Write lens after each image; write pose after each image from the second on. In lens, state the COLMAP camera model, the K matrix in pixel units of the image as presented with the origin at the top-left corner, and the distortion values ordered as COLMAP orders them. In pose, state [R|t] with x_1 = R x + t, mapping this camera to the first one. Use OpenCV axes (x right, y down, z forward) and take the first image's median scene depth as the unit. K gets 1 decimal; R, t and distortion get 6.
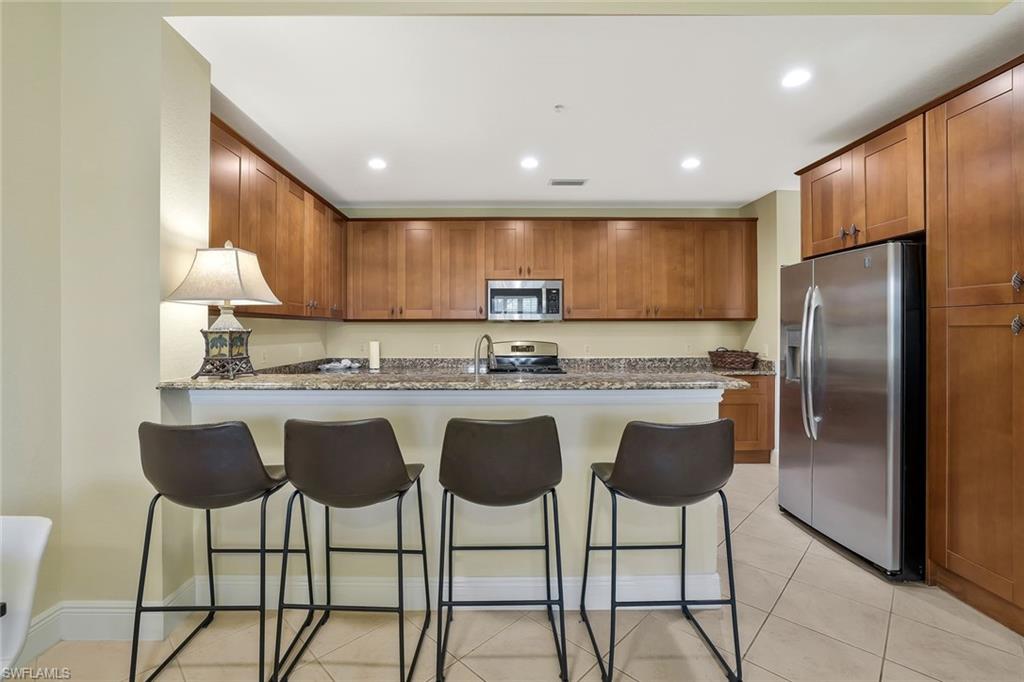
lens RADIAL K [[458.0, 0, 508.5], [0, 458.0, 329.5], [0, 0, 1]] dist [-0.000417, 0.000055]
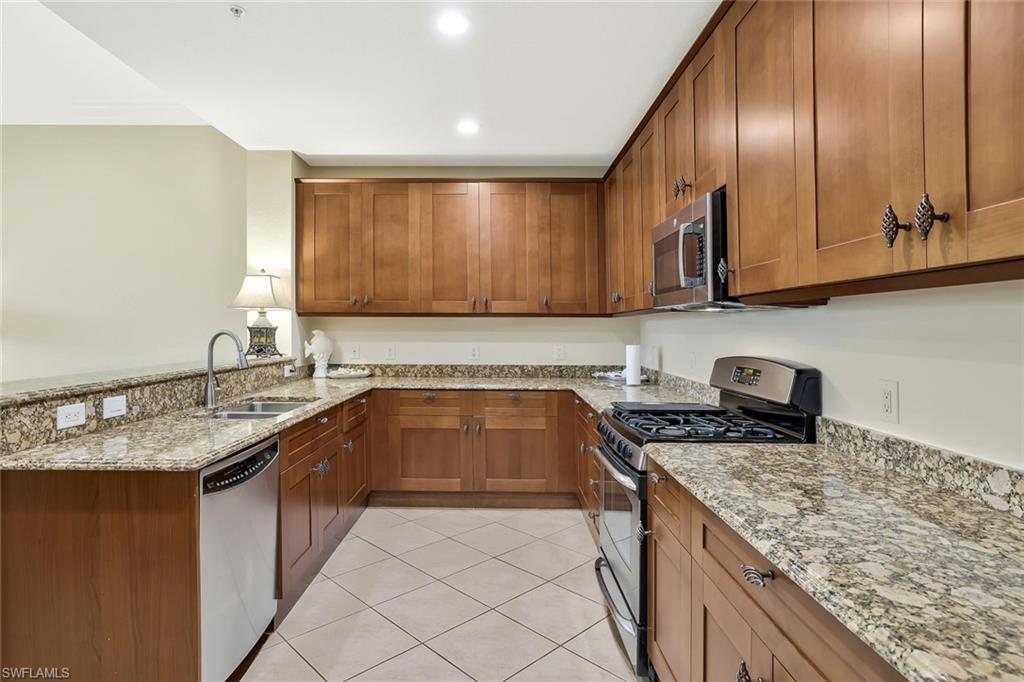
lens RADIAL K [[530.0, 0, 512.0], [0, 530.0, 341.0], [0, 0, 1]] dist [0.000868, 0.000050]
pose [[0.014852, 0.036966, -0.999206, 0.658609], [0.001398, 0.999315, 0.036991, -0.008568], [0.999889, -0.001946, 0.014790, 1.023547]]
